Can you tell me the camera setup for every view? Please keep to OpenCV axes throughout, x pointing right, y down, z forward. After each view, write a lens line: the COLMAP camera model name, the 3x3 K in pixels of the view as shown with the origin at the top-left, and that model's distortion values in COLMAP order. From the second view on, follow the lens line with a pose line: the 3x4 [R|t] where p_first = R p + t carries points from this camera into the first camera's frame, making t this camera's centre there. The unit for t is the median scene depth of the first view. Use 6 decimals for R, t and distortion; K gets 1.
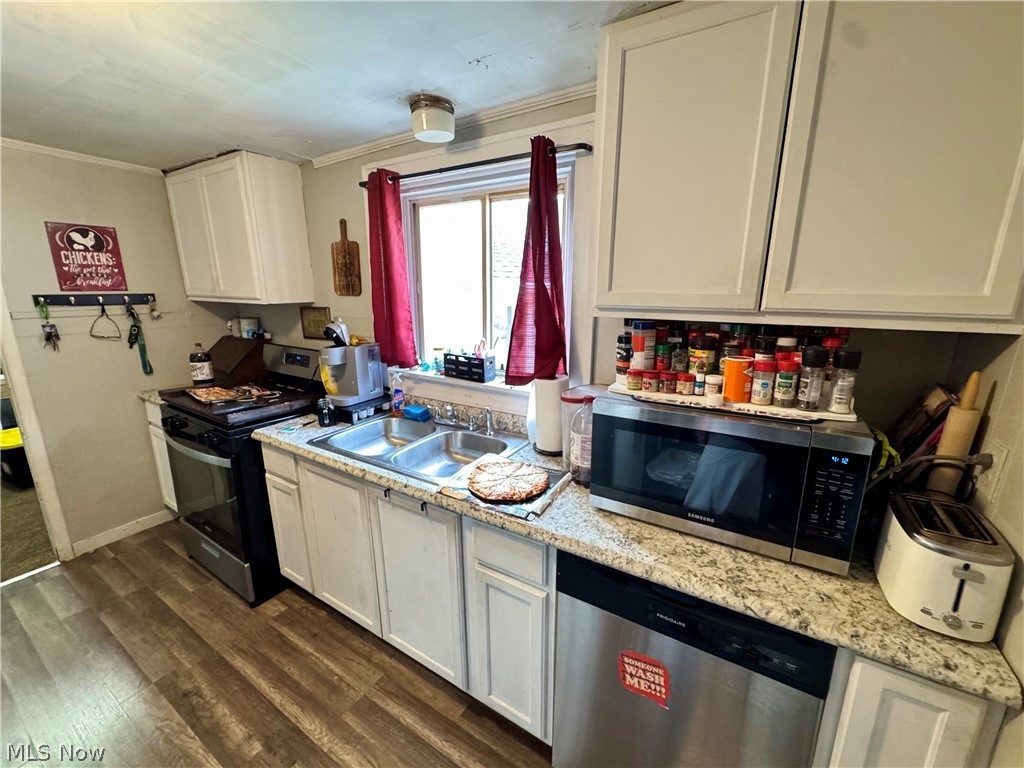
lens RADIAL K [[407.0, 0, 512.2], [0, 407.0, 377.4], [0, 0, 1]] dist [-0.003460, -0.000101]
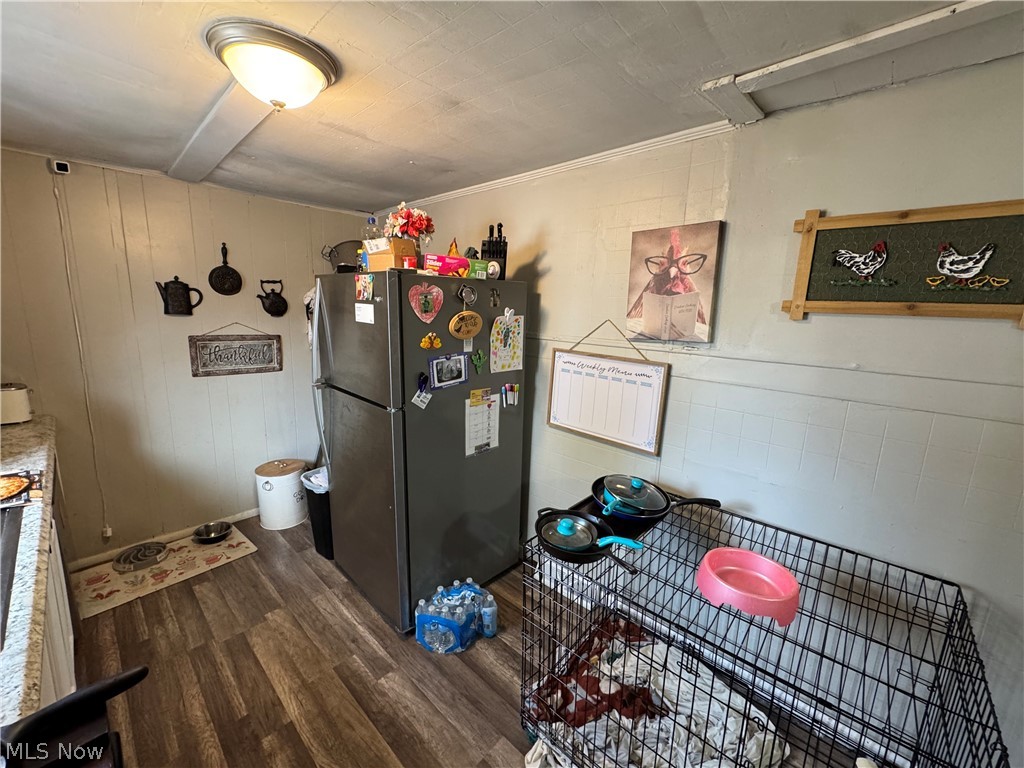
lens RADIAL K [[407.0, 0, 512.1], [0, 407.0, 380.6], [0, 0, 1]] dist [-0.003460, -0.000101]
pose [[-0.980465, -0.075516, 0.181618, -1.067410], [-0.000407, 0.924138, 0.382060, -0.268164], [-0.196691, 0.374522, -0.906116, 1.148056]]
